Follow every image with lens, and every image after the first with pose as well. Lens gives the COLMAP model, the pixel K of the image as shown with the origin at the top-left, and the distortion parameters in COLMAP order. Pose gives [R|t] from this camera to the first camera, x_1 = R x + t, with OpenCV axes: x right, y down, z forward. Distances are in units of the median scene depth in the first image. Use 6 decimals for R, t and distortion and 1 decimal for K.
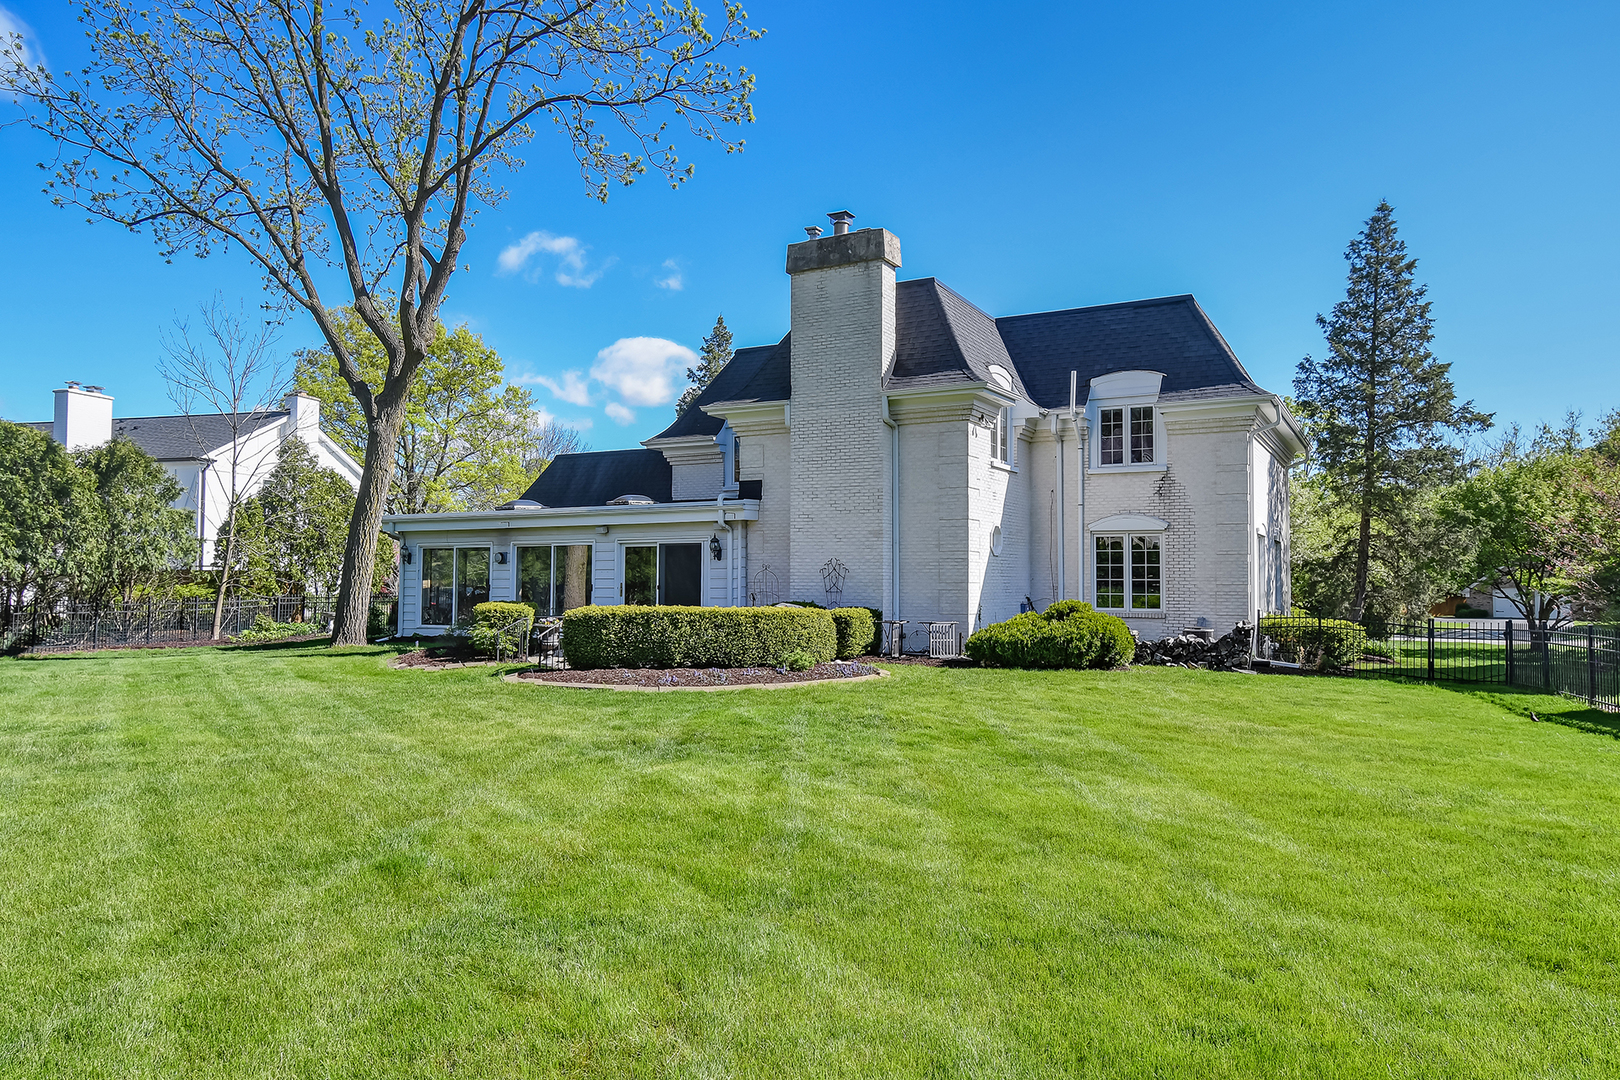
lens RADIAL K [[1048.3, 0, 810.0], [0, 1048.3, 540.0], [0, 0, 1]] dist [-0.004114, -0.001367]
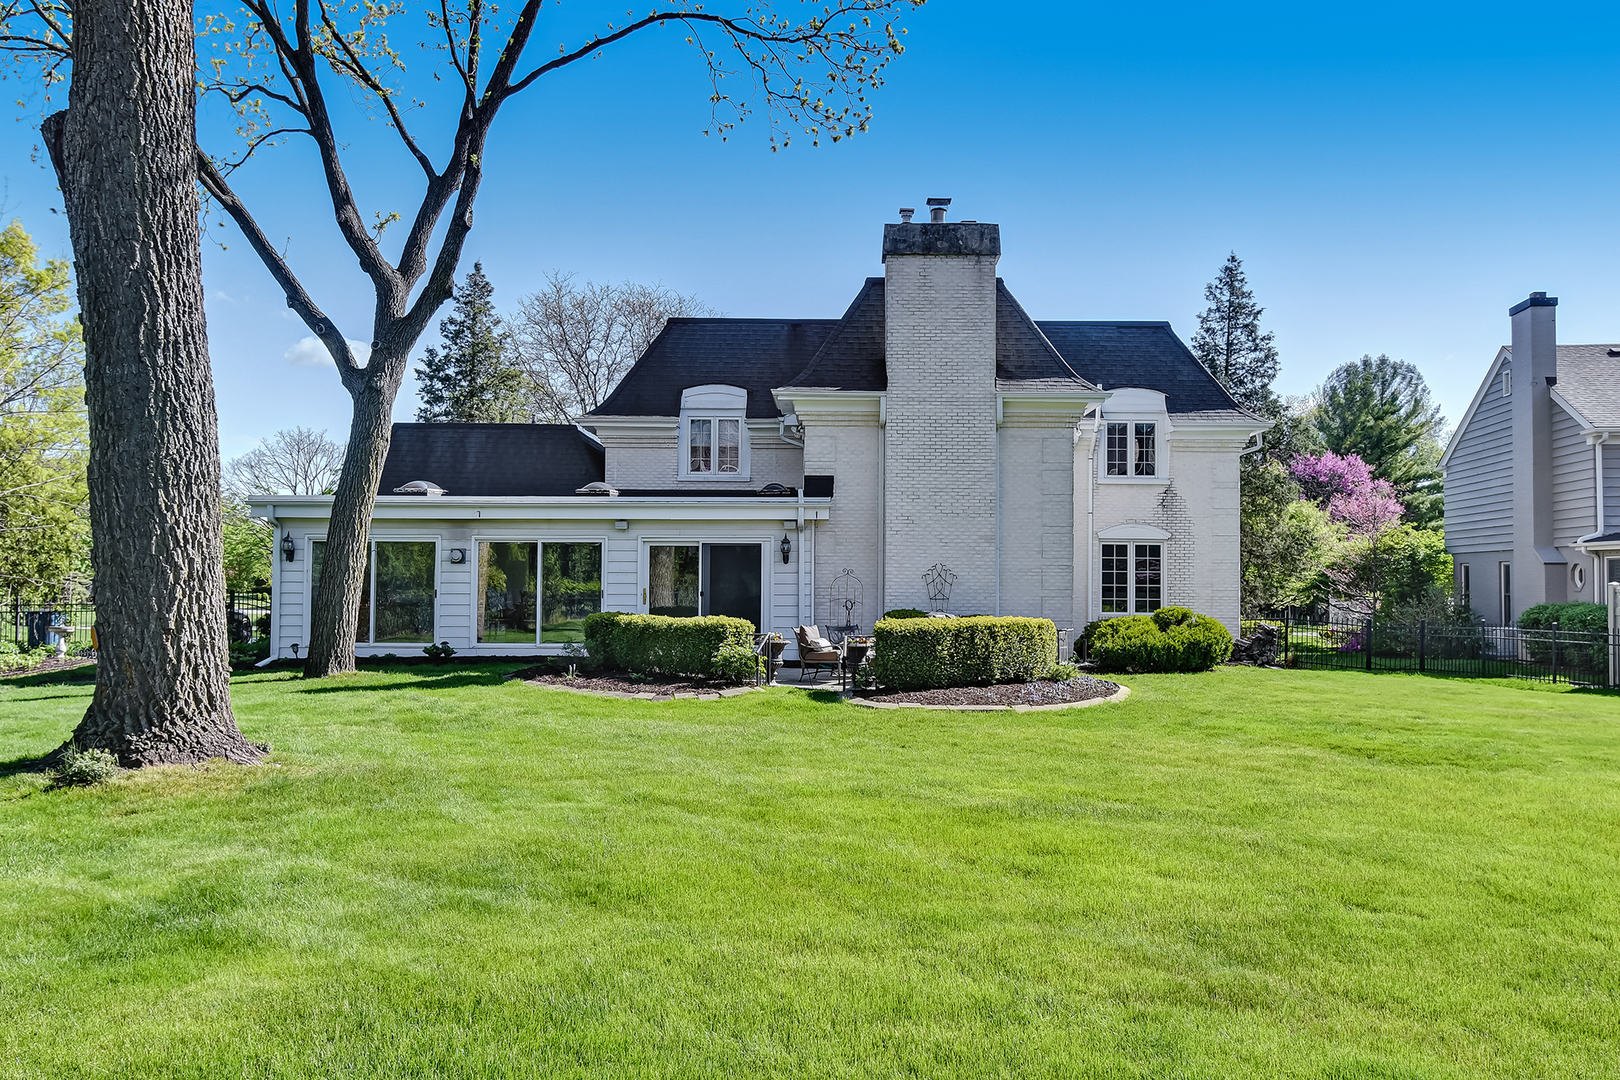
lens RADIAL K [[1150.2, 0, 810.0], [0, 1150.2, 540.0], [0, 0, 1]] dist [-0.038486, -0.001509]
pose [[0.884391, 0.018912, 0.466364, -0.525219], [-0.022221, 0.999752, 0.001597, -0.002718], [-0.466218, -0.011775, 0.884591, 0.127590]]
